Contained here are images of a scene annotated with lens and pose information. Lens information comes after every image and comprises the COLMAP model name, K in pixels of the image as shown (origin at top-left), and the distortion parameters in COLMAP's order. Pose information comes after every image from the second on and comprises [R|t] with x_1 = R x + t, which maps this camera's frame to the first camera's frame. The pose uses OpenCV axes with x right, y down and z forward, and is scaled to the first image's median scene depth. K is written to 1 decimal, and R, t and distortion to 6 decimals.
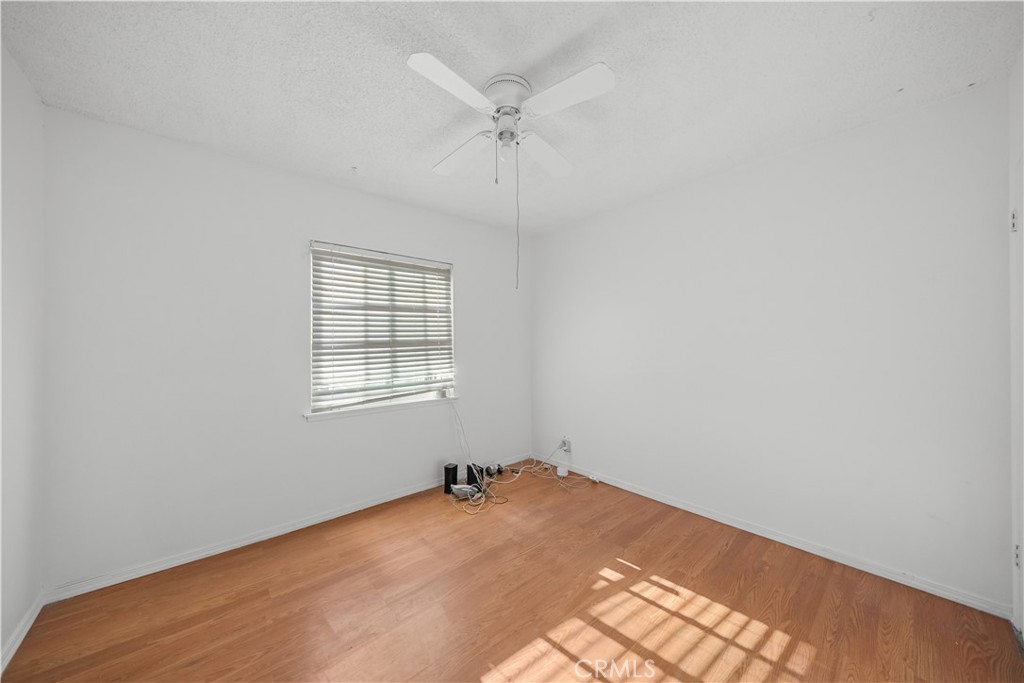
lens RADIAL K [[351.9, 0, 506.7], [0, 351.9, 340.7], [0, 0, 1]] dist [-0.000132, -0.000060]
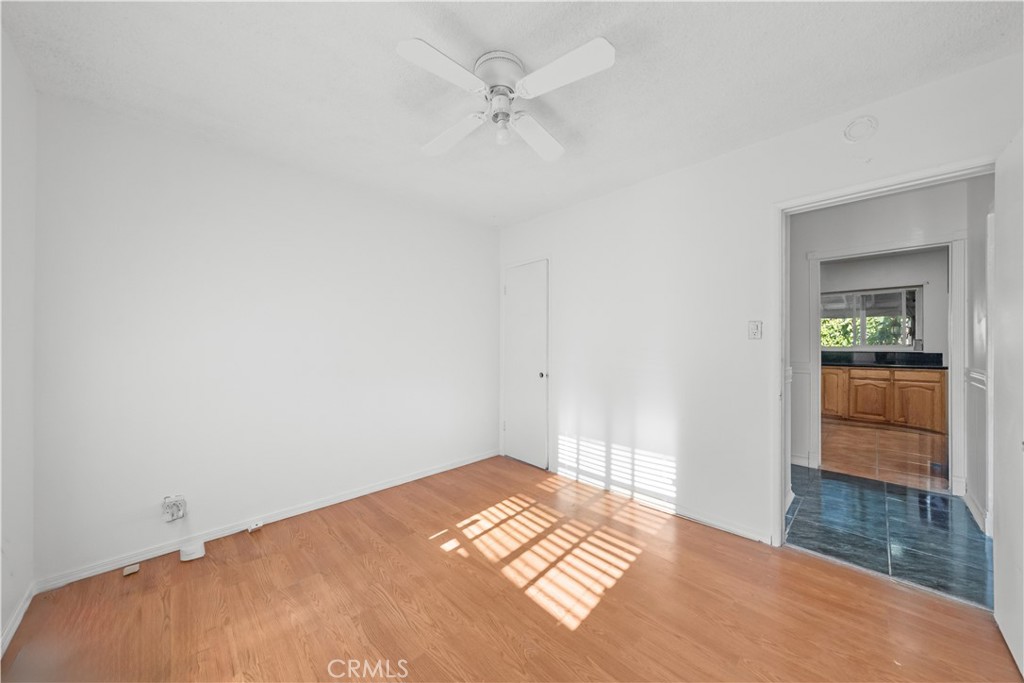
lens RADIAL K [[351.9, 0, 510.2], [0, 351.9, 340.8], [0, 0, 1]] dist [-0.000132, -0.000060]
pose [[-0.043102, 0.007068, 0.999046, -0.926533], [-0.006844, 0.999949, -0.007370, 0.028617], [-0.999047, -0.007155, -0.043051, 0.966273]]
